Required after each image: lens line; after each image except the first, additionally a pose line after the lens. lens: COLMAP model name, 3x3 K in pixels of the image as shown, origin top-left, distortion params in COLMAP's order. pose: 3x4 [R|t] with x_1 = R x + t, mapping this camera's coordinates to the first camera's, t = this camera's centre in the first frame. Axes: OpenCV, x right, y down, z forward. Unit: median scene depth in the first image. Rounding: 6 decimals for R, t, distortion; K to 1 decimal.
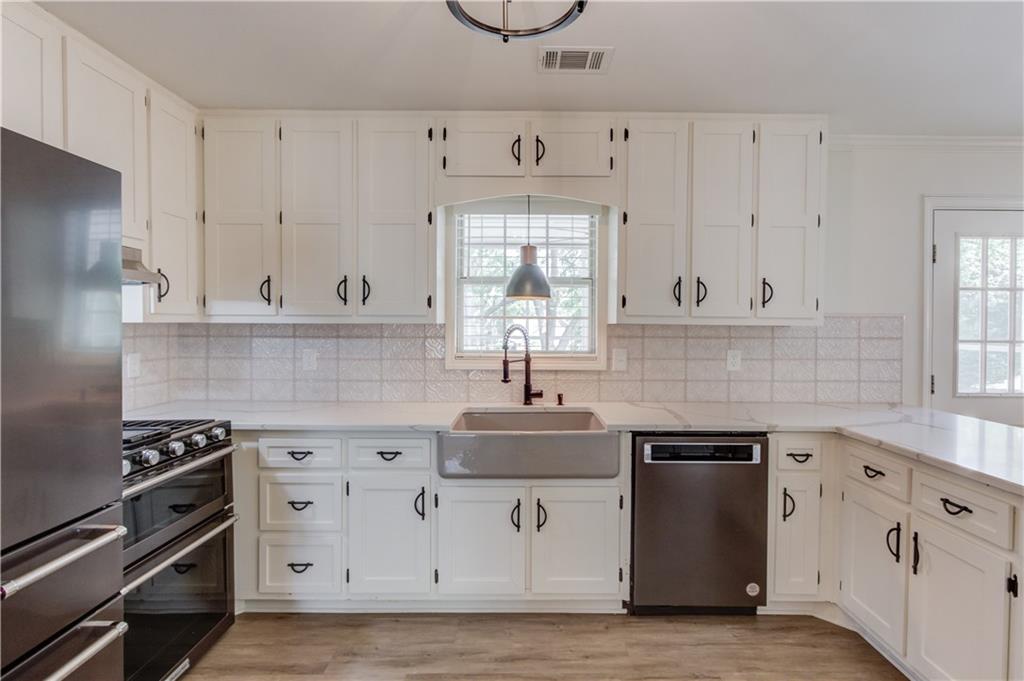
lens RADIAL K [[503.8, 0, 523.6], [0, 503.8, 333.8], [0, 0, 1]] dist [-0.004526, 0.001022]
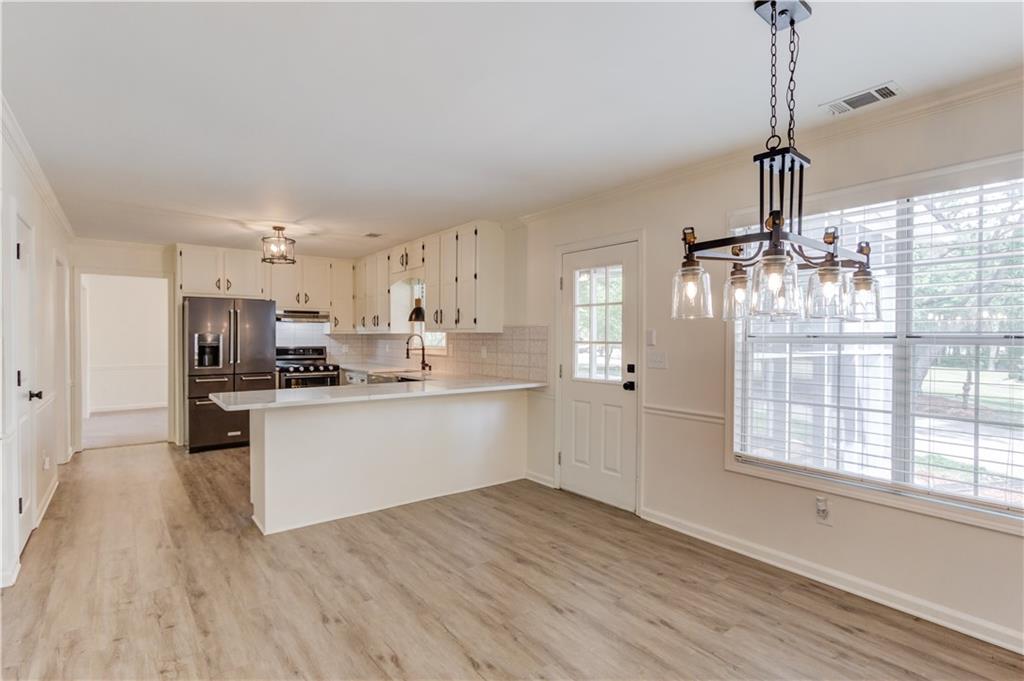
lens RADIAL K [[501.2, 0, 511.1], [0, 501.2, 339.5], [0, 0, 1]] dist [-0.004741, 0.001201]
pose [[0.608175, 0.000260, -0.793803, 2.160873], [-0.011388, 0.999900, -0.008397, 0.024602], [0.793721, 0.014147, 0.608117, -0.031793]]
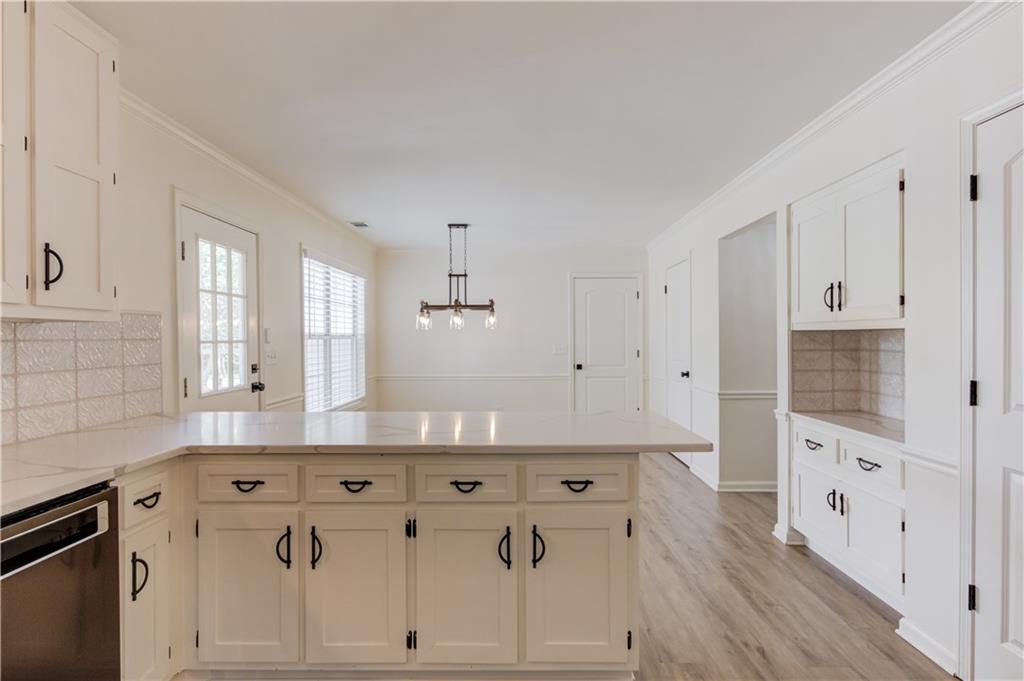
lens RADIAL K [[501.2, 0, 511.1], [0, 501.2, 339.5], [0, 0, 1]] dist [-0.004741, 0.001201]
pose [[0.015732, -0.009881, 0.999827, -0.140195], [0.024006, 0.999667, 0.009501, 0.017633], [-0.999588, 0.023853, 0.015964, 0.411687]]
